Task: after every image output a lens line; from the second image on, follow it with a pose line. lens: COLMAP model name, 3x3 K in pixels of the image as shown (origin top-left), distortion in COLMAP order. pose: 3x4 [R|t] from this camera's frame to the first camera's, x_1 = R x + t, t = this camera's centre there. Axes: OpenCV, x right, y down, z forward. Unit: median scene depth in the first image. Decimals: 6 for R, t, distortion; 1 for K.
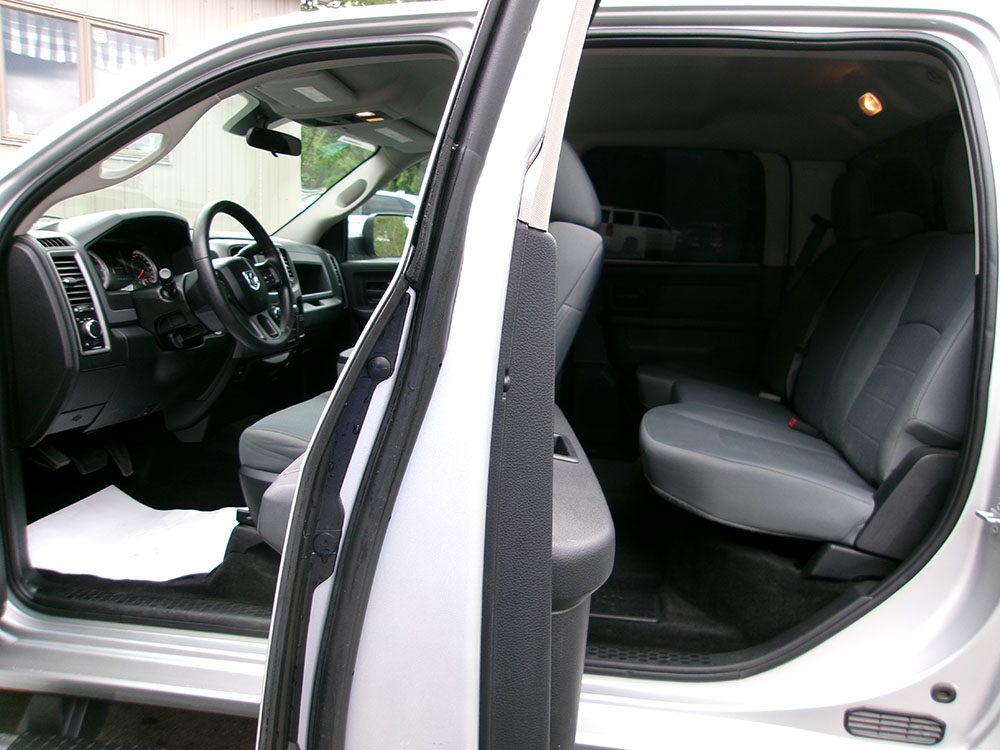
lens RADIAL K [[777.6, 0, 494.7], [0, 777.6, 378.5], [0, 0, 1]] dist [-0.023271, 0.049438]
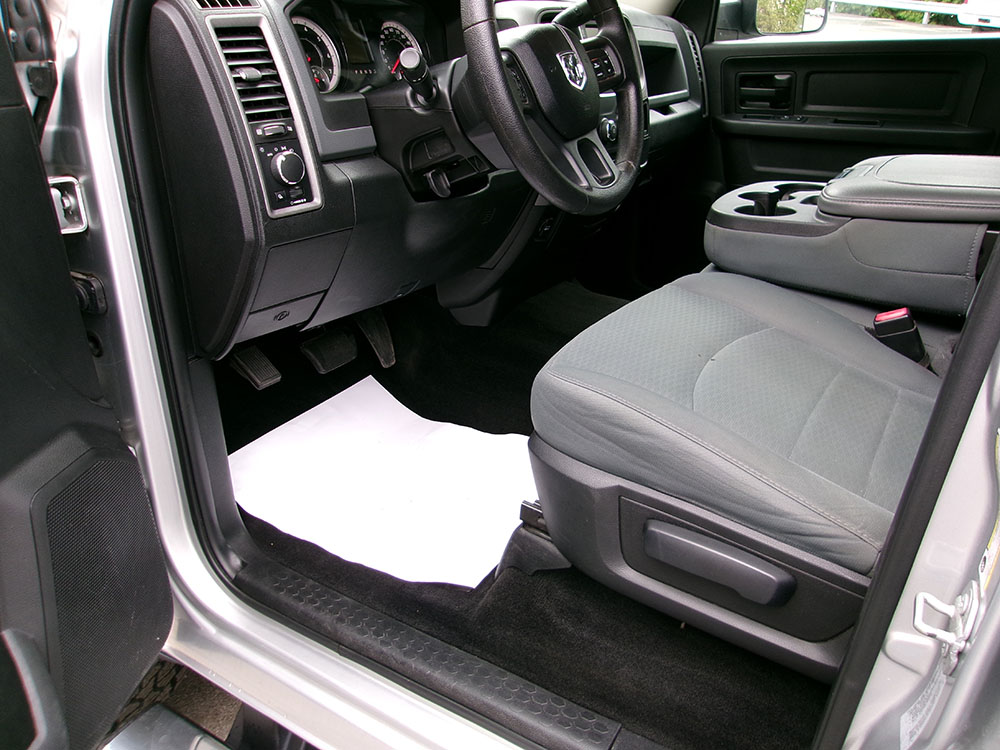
lens RADIAL K [[777.6, 0, 499.9], [0, 777.6, 371.0], [0, 0, 1]] dist [-0.023271, 0.049438]
pose [[0.924828, 0.124552, -0.359415, -0.151244], [-0.036408, 0.969519, 0.242295, -0.057752], [0.378638, -0.210996, 0.901174, 0.488305]]
